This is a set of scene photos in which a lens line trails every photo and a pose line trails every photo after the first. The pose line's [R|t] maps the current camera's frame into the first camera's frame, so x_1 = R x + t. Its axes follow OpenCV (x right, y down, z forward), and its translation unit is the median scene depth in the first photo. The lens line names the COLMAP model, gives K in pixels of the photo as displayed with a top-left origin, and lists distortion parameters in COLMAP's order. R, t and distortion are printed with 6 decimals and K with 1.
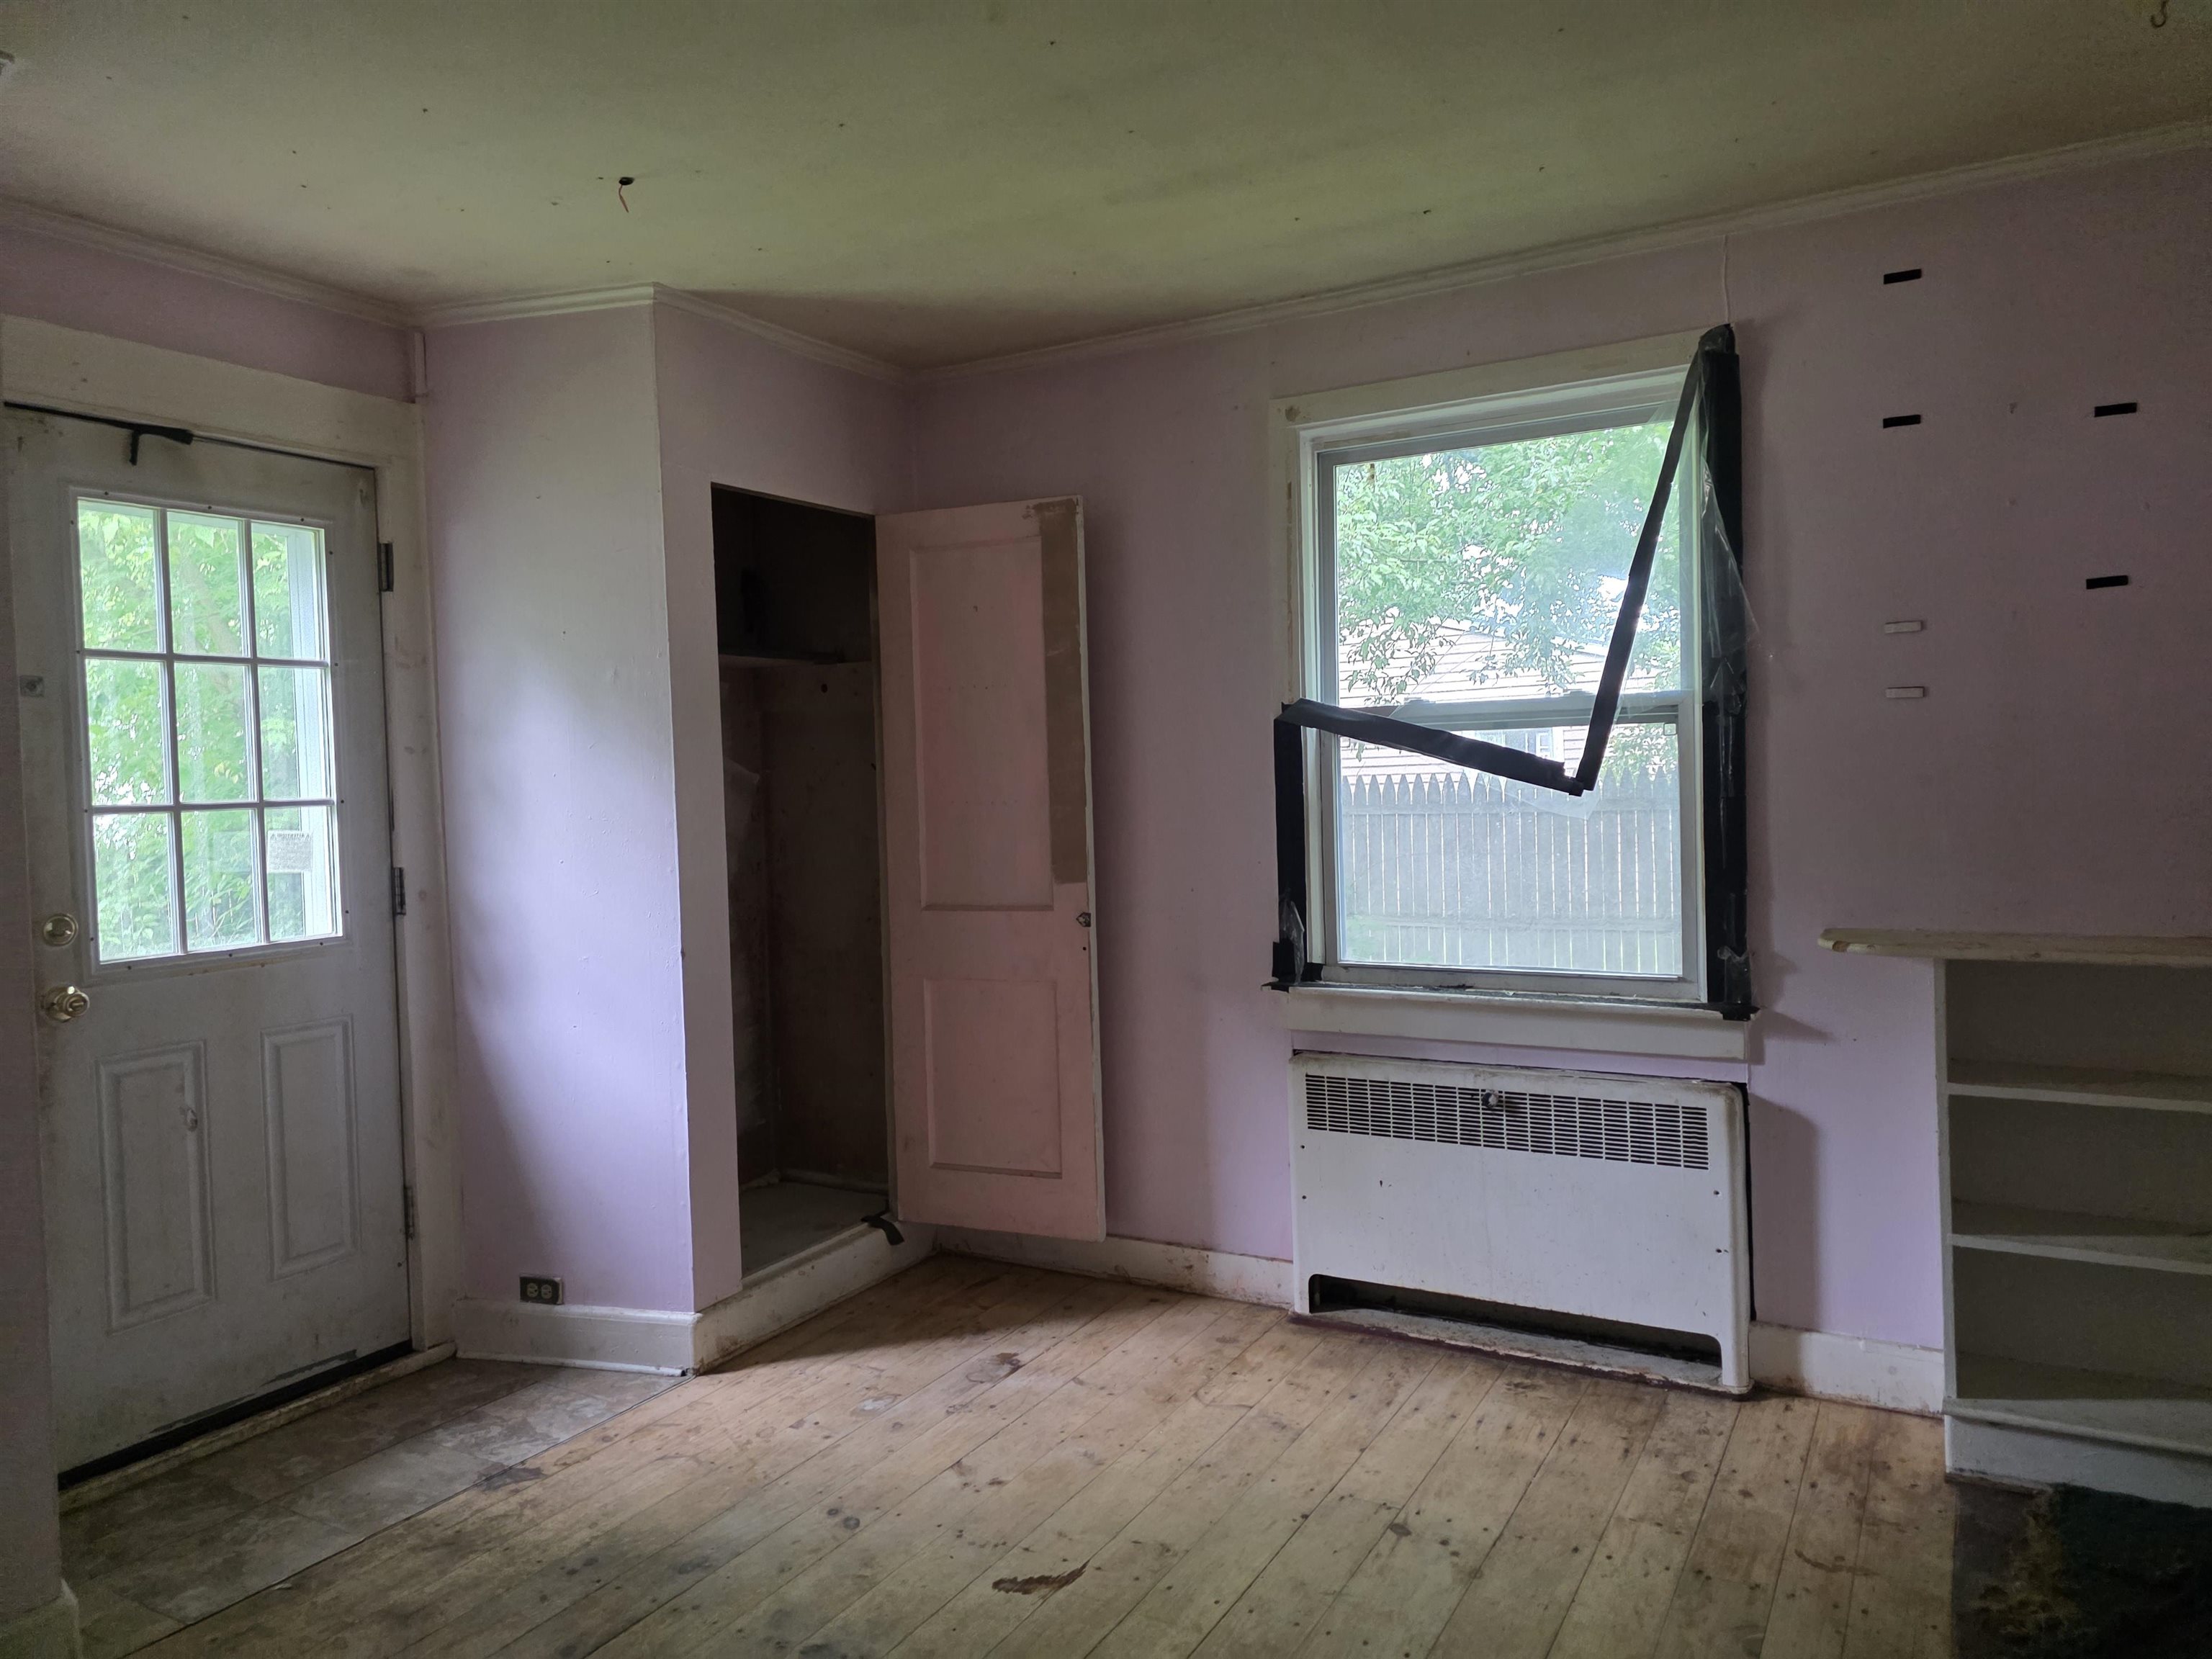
lens RADIAL K [[1458.6, 0, 1110.9], [0, 1458.6, 832.4], [0, 0, 1]] dist [0.024438, -0.017826]
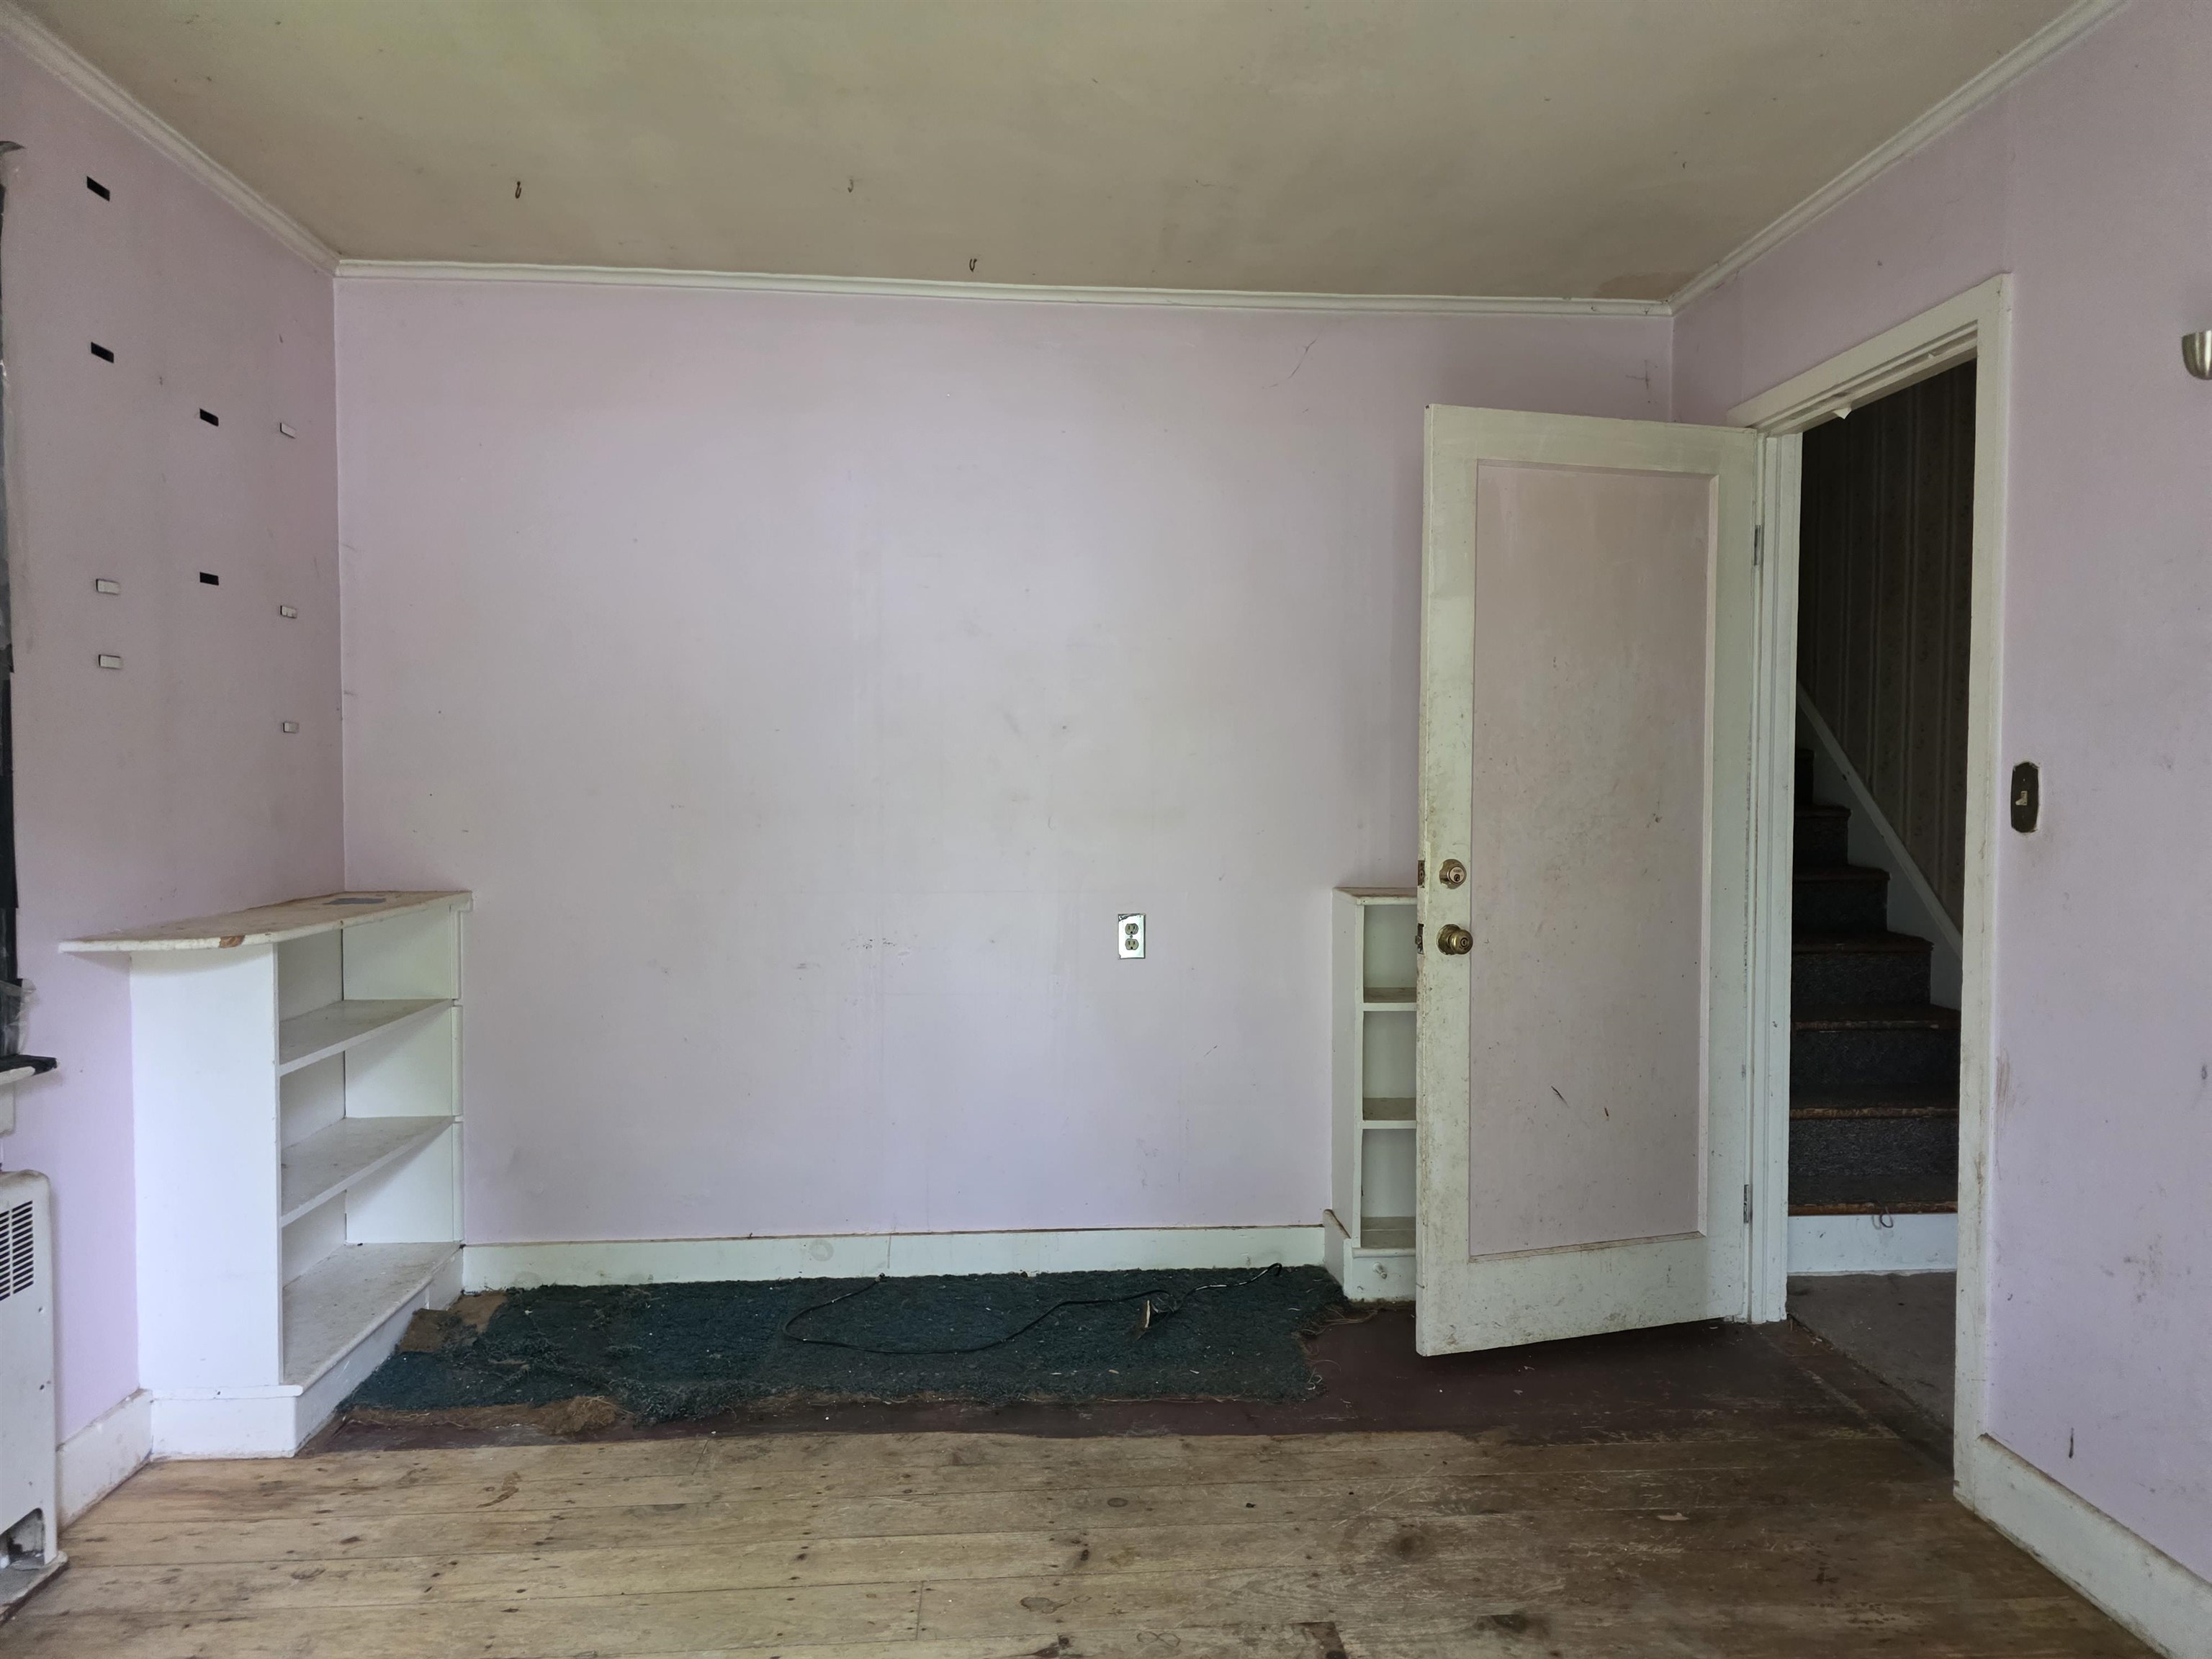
lens RADIAL K [[1458.6, 0, 1111.4], [0, 1458.6, 829.8], [0, 0, 1]] dist [0.024438, -0.017826]
pose [[-0.560888, 0.003126, 0.827886, -0.594174], [0.040420, 0.998904, 0.023613, 0.005151], [-0.826905, 0.046708, -0.560399, 1.101227]]
